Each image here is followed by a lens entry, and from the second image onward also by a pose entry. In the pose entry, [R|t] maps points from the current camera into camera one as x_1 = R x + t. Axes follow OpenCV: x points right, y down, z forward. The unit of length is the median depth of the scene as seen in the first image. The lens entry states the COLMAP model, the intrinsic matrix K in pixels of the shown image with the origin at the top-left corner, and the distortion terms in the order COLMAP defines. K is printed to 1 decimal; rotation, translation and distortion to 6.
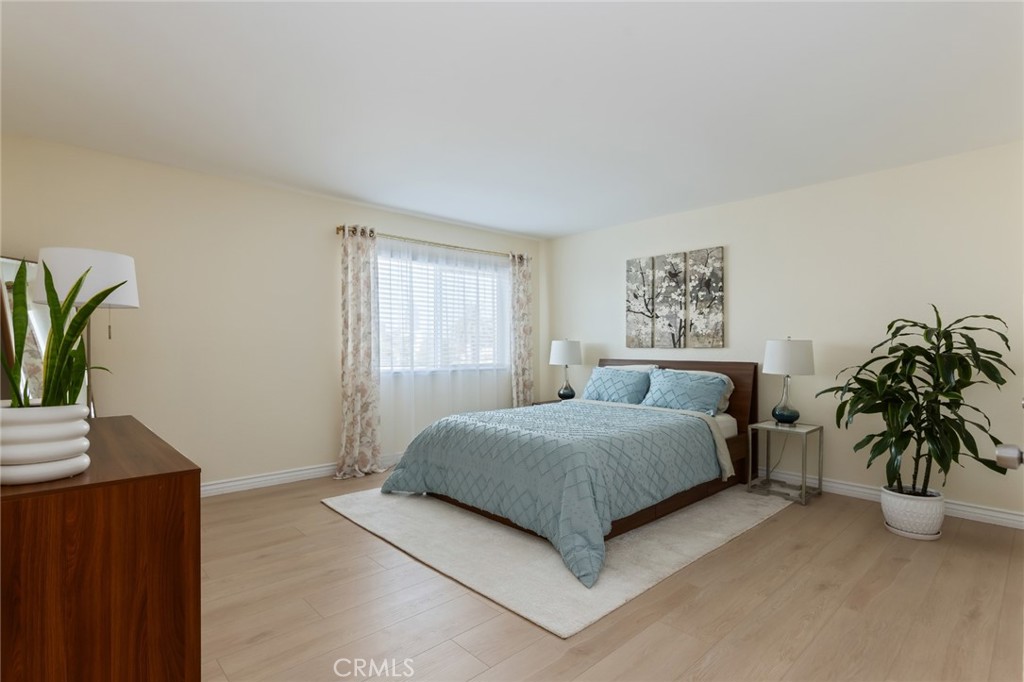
lens RADIAL K [[503.7, 0, 534.7], [0, 503.7, 339.5], [0, 0, 1]] dist [-0.013101, 0.000354]
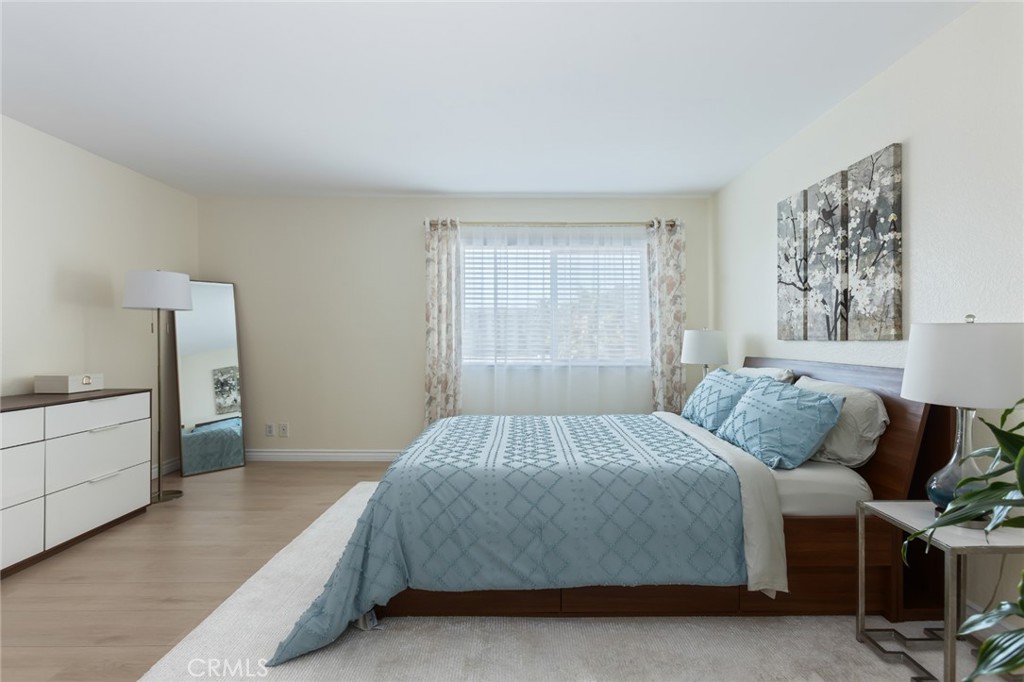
lens RADIAL K [[503.7, 0, 534.7], [0, 503.7, 339.5], [0, 0, 1]] dist [-0.013101, 0.000354]
pose [[0.730942, 0.000649, -0.682439, 0.422087], [0.009615, 0.999891, 0.011249, 0.005700], [0.682371, -0.014784, 0.730856, 0.347936]]
